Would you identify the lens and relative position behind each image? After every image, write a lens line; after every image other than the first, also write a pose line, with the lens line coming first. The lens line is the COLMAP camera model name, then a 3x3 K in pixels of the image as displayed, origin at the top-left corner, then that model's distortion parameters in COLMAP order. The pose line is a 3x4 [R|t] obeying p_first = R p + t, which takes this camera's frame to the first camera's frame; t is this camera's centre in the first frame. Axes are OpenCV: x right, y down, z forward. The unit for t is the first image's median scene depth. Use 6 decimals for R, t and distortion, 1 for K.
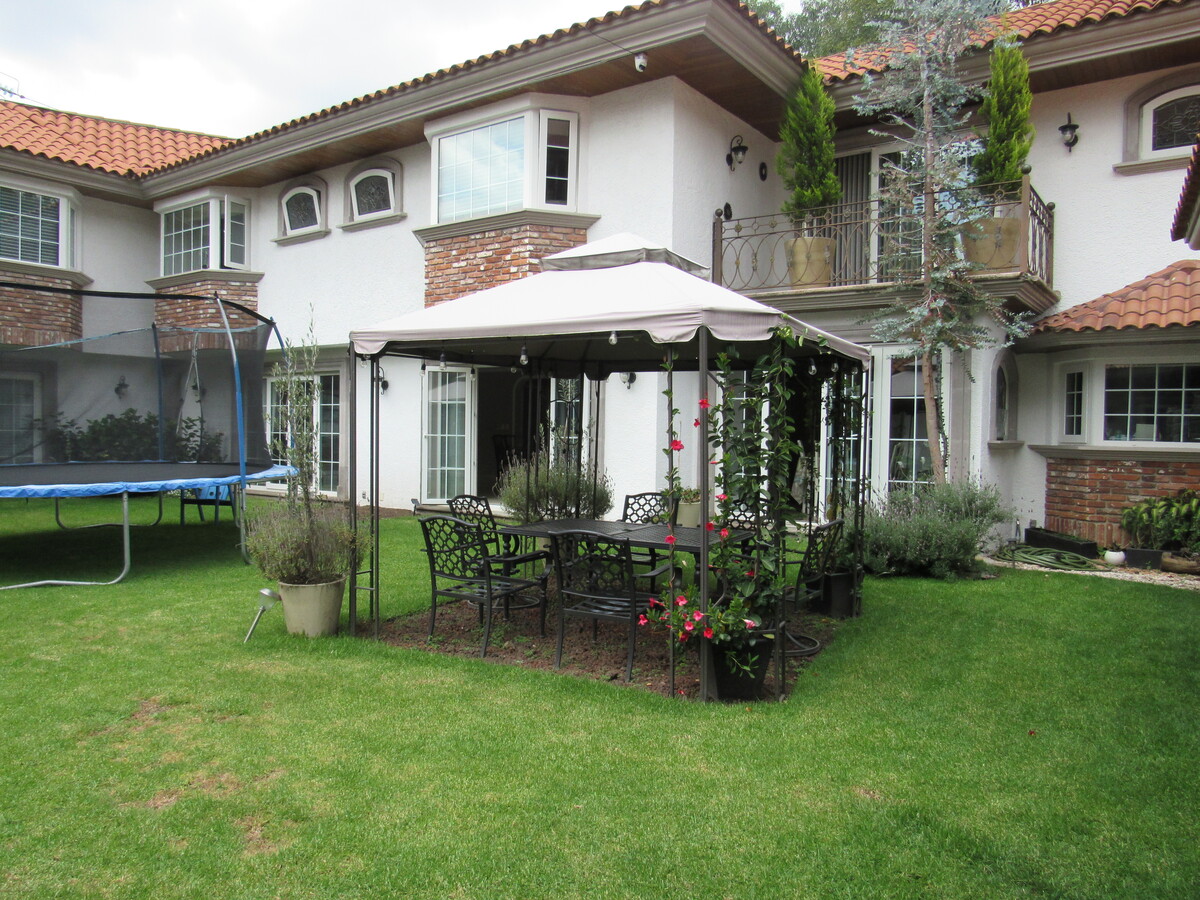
lens RADIAL K [[872.2, 0, 590.2], [0, 872.2, 453.0], [0, 0, 1]] dist [-0.008311, 0.013470]
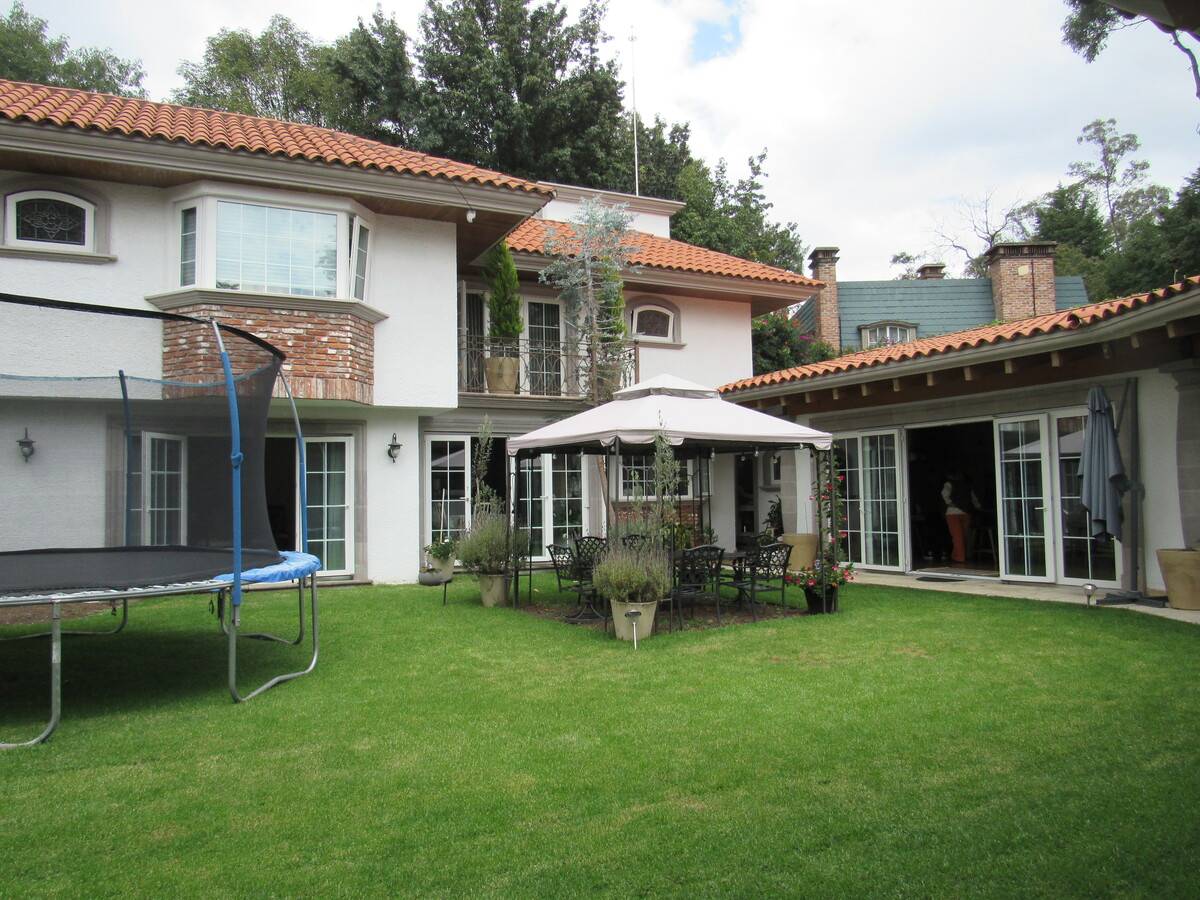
lens RADIAL K [[857.0, 0, 600.0], [0, 857.0, 450.0], [0, 0, 1]] dist [-0.004705, 0.002330]
pose [[0.492478, 0.028518, 0.869858, -0.683770], [0.043239, 0.997427, -0.057181, -0.010720], [-0.869250, 0.065772, 0.489978, 0.160487]]
